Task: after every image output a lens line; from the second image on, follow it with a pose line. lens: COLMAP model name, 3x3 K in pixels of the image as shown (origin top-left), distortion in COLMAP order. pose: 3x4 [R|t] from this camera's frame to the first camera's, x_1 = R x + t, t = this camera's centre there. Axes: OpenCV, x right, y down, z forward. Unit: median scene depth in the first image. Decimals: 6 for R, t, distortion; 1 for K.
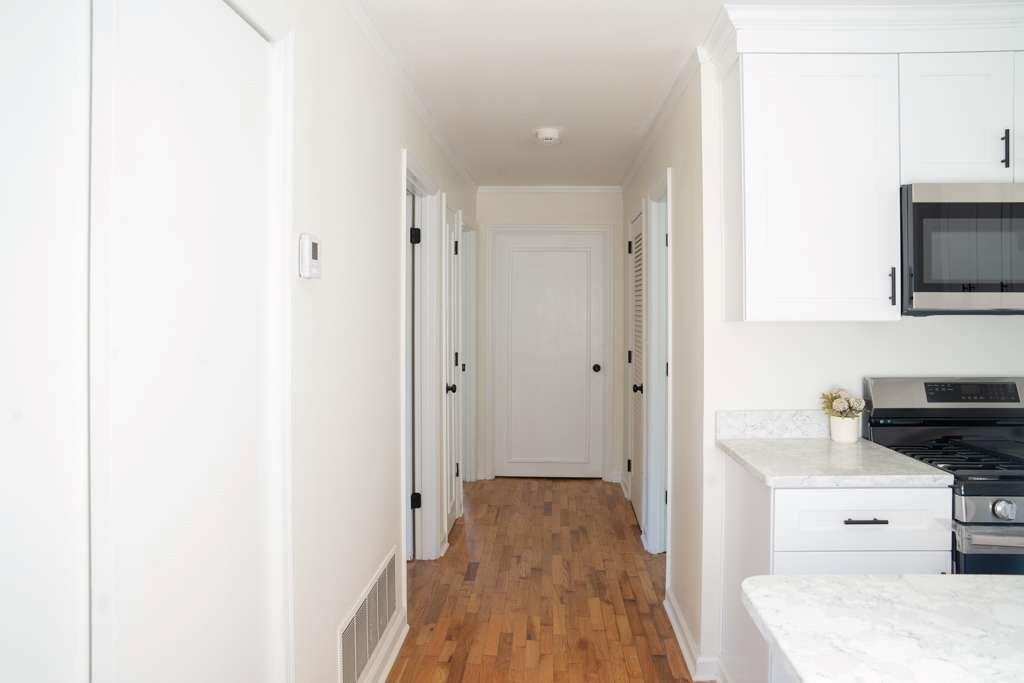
lens RADIAL K [[724.0, 0, 526.1], [0, 724.0, 321.7], [0, 0, 1]] dist [-0.075281, 0.066243]
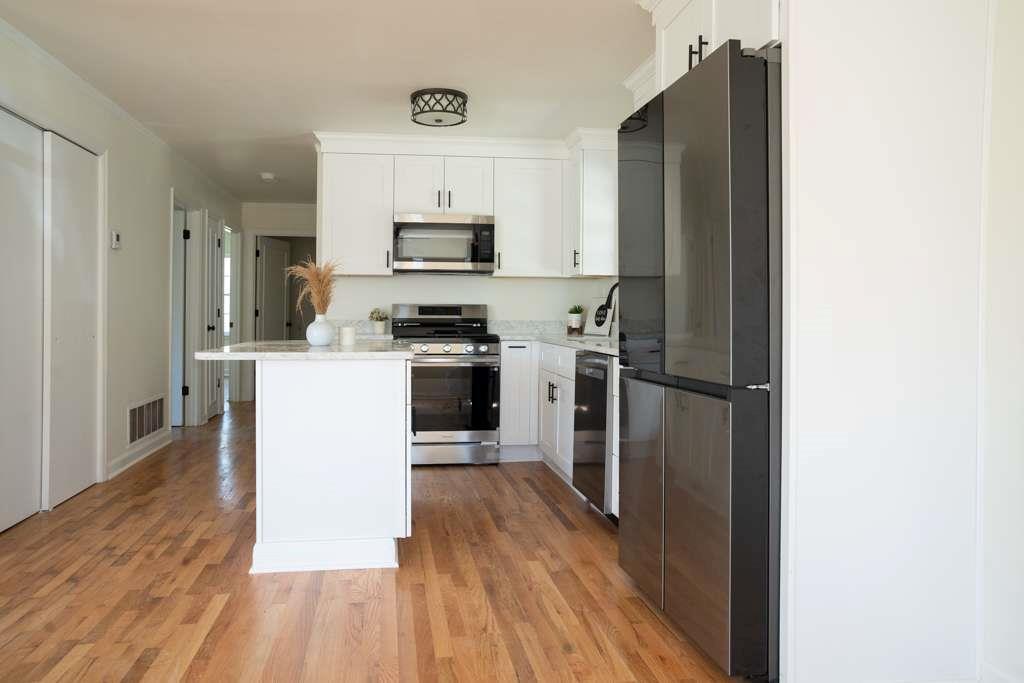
lens RADIAL K [[724.0, 0, 482.2], [0, 724.0, 333.1], [0, 0, 1]] dist [-0.075281, 0.066243]
pose [[0.986475, 0.003324, 0.163881, 0.392502], [-0.004229, 0.999978, 0.005179, 0.153689], [-0.163860, -0.005802, 0.986467, -1.170757]]
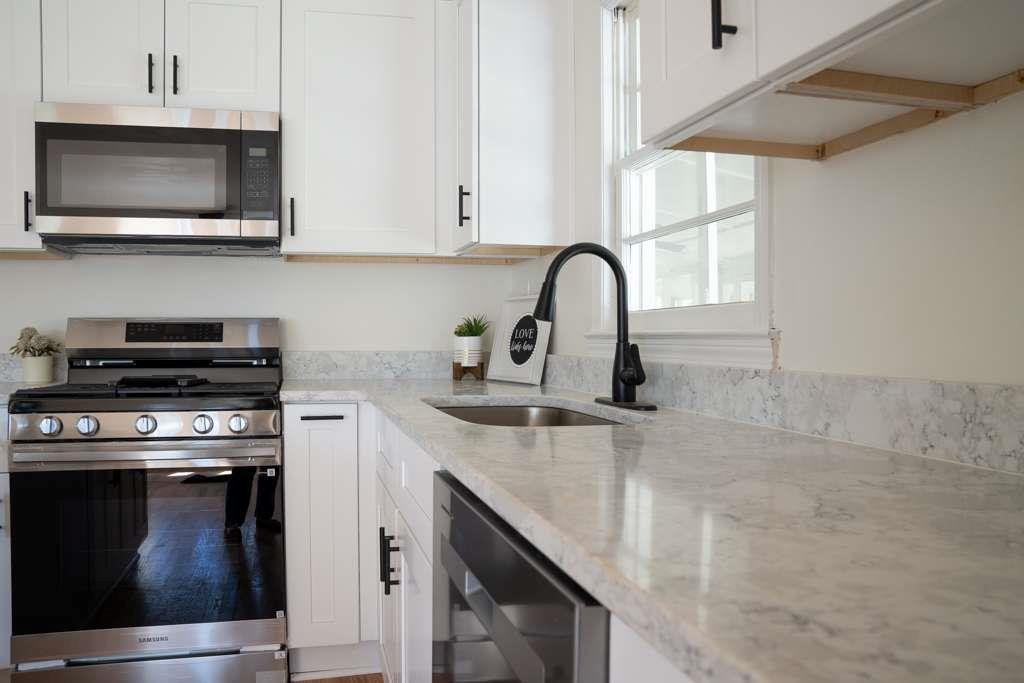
lens RADIAL K [[724.0, 0, 504.8], [0, 724.0, 342.1], [0, 0, 1]] dist [-0.075281, 0.066243]
pose [[0.955280, -0.001489, 0.295698, 0.764731], [0.006181, 0.999869, -0.014935, 0.129727], [-0.295637, 0.016095, 0.955165, -0.079906]]
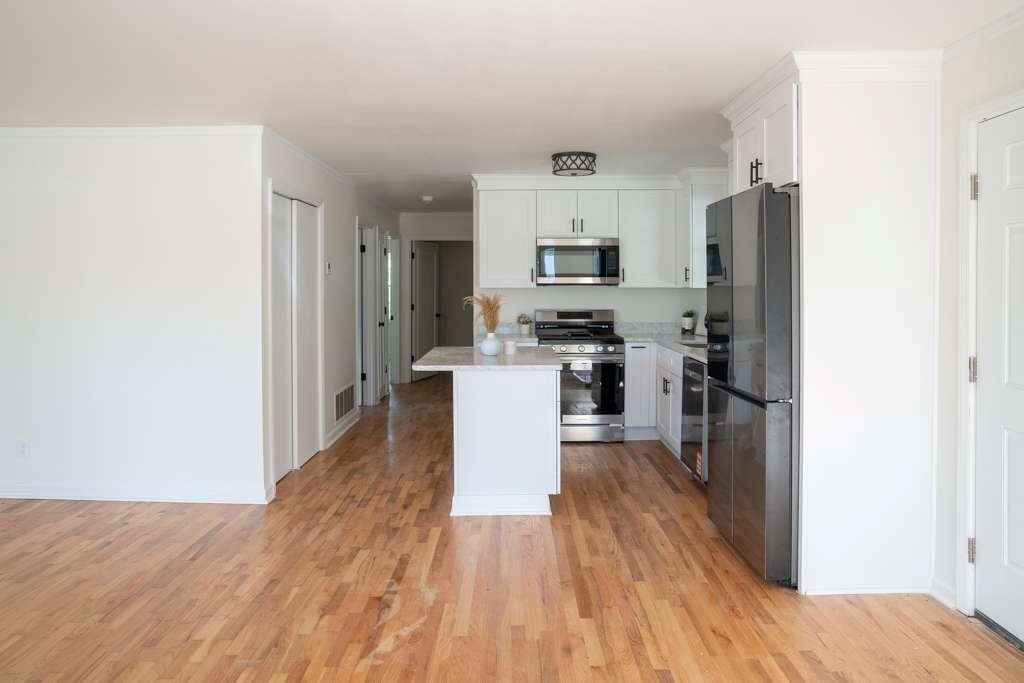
lens RADIAL K [[751.4, 0, 482.1], [0, 751.4, 301.4], [0, 0, 1]] dist [-0.097720, 0.005079]
pose [[0.999984, -0.005063, -0.002593, 0.293949], [0.005079, 0.999967, 0.006272, 0.029898], [0.002561, -0.006286, 0.999977, -1.742847]]
